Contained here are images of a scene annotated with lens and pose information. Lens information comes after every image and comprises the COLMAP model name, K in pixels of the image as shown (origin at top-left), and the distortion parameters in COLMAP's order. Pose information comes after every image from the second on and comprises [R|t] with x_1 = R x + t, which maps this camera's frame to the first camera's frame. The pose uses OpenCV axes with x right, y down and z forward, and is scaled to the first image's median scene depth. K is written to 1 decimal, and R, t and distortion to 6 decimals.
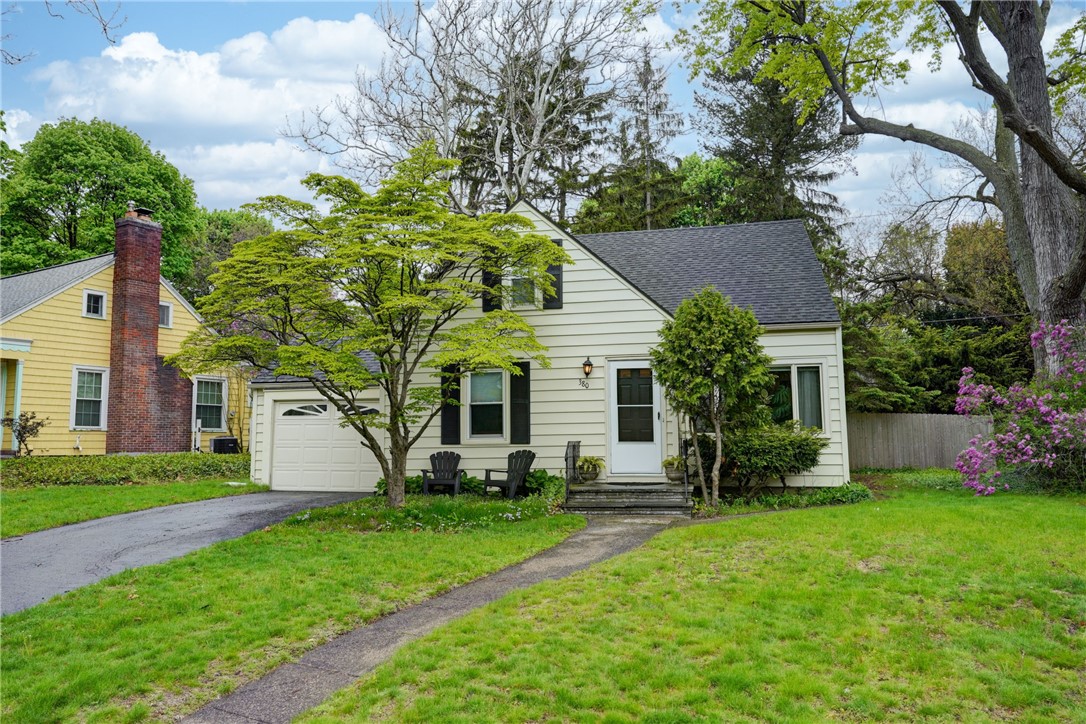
lens RADIAL K [[767.6, 0, 543.0], [0, 767.6, 362.0], [0, 0, 1]] dist [0.001253, -0.000646]
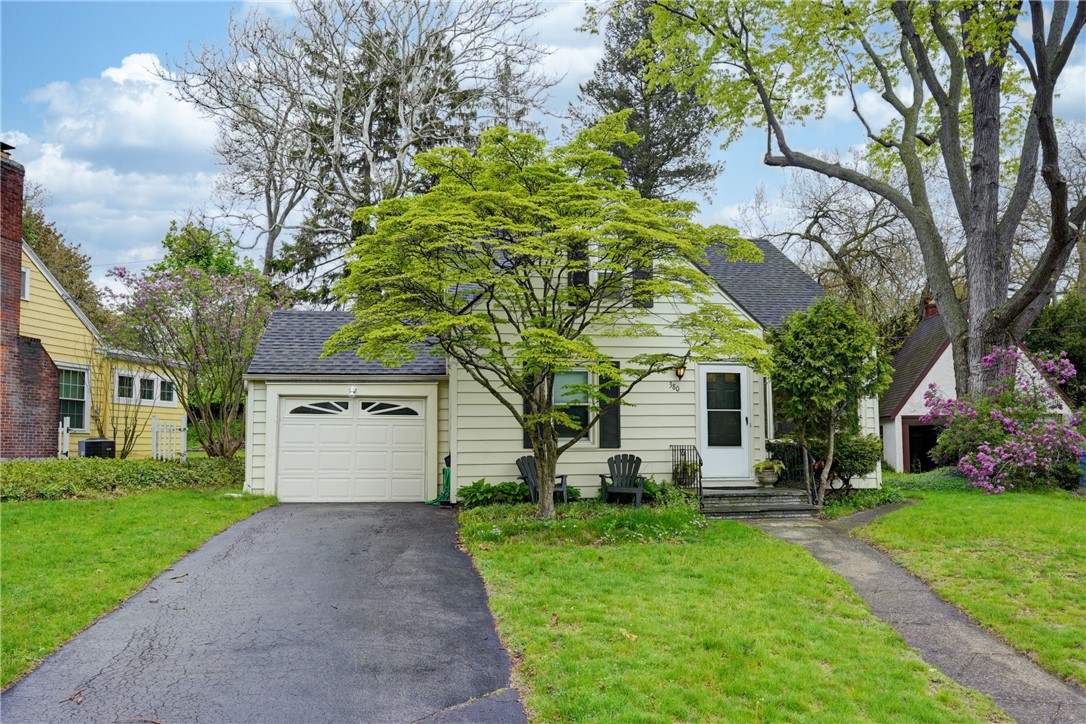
lens RADIAL K [[764.4, 0, 542.9], [0, 764.4, 388.9], [0, 0, 1]] dist [-0.005311, -0.000924]
pose [[0.940541, 0.031109, 0.338253, -0.371769], [-0.039109, 0.999093, 0.016859, 0.018591], [-0.337422, -0.029085, 0.940904, 0.126189]]
